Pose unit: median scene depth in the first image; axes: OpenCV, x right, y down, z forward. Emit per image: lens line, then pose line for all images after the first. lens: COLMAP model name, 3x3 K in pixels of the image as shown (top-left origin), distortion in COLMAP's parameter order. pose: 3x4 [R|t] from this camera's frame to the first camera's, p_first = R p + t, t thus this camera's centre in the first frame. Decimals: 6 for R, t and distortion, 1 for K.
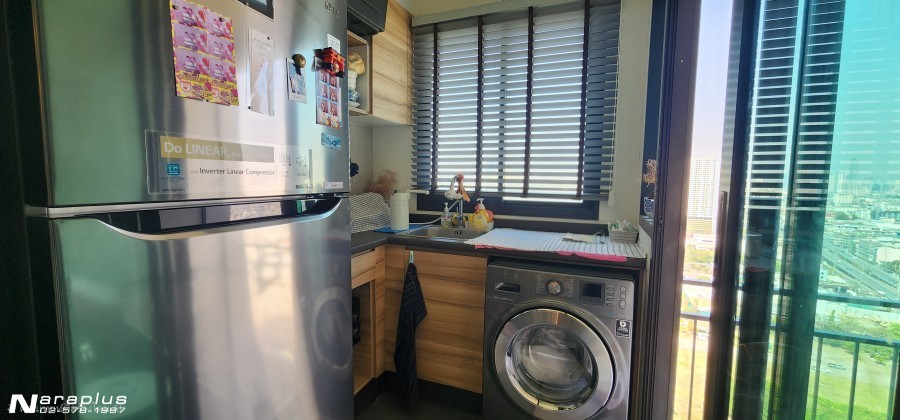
lens RADIAL K [[368.5, 0, 447.2], [0, 368.5, 206.6], [0, 0, 1]] dist [0.002608, 0.000037]
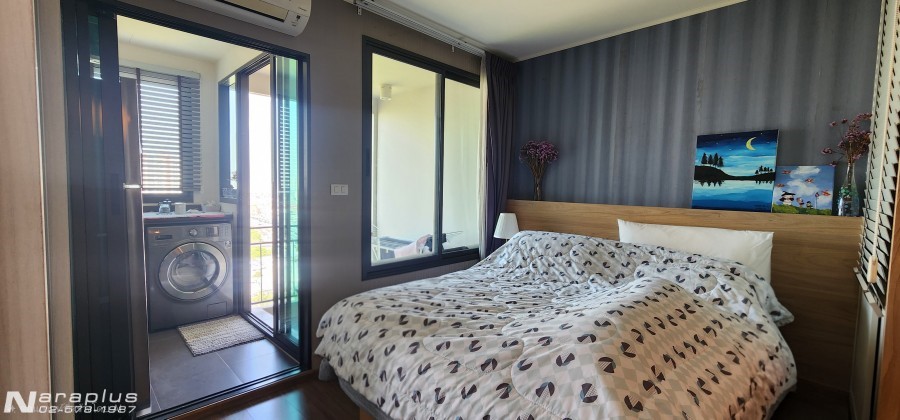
lens RADIAL K [[398.8, 0, 447.4], [0, 398.8, 211.0], [0, 0, 1]] dist [0.003758, 0.000094]
pose [[0.391506, -0.064713, 0.917897, -0.913098], [0.063355, 0.997053, 0.043271, 0.075562], [-0.917992, 0.041212, 0.394451, -0.907598]]
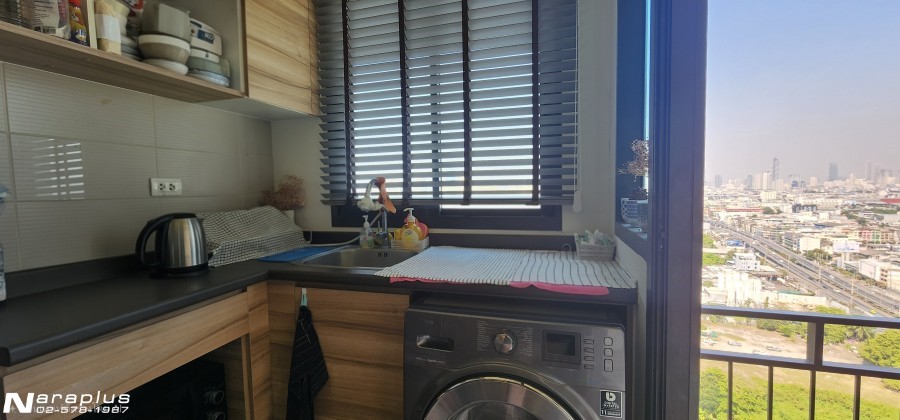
lens RADIAL K [[368.5, 0, 445.5], [0, 368.5, 207.7], [0, 0, 1]] dist [0.002608, 0.000037]
pose [[0.994306, -0.038424, 0.099398, 0.100054], [0.040709, 0.998949, -0.021062, -0.004816], [-0.098484, 0.024988, 0.994825, 0.271903]]
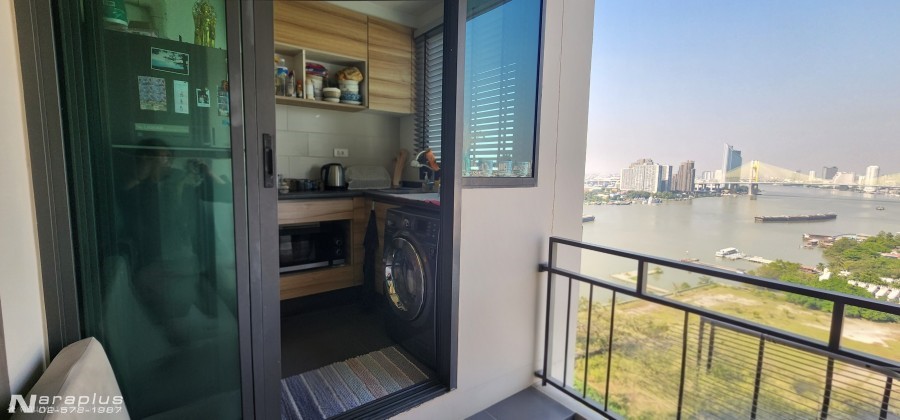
lens RADIAL K [[368.5, 0, 448.6], [0, 368.5, 213.6], [0, 0, 1]] dist [0.002608, 0.000037]
pose [[0.861299, 0.062927, -0.504187, 0.857559], [-0.045758, 0.997875, 0.046377, 0.083779], [0.506034, -0.016874, 0.862348, -0.097719]]
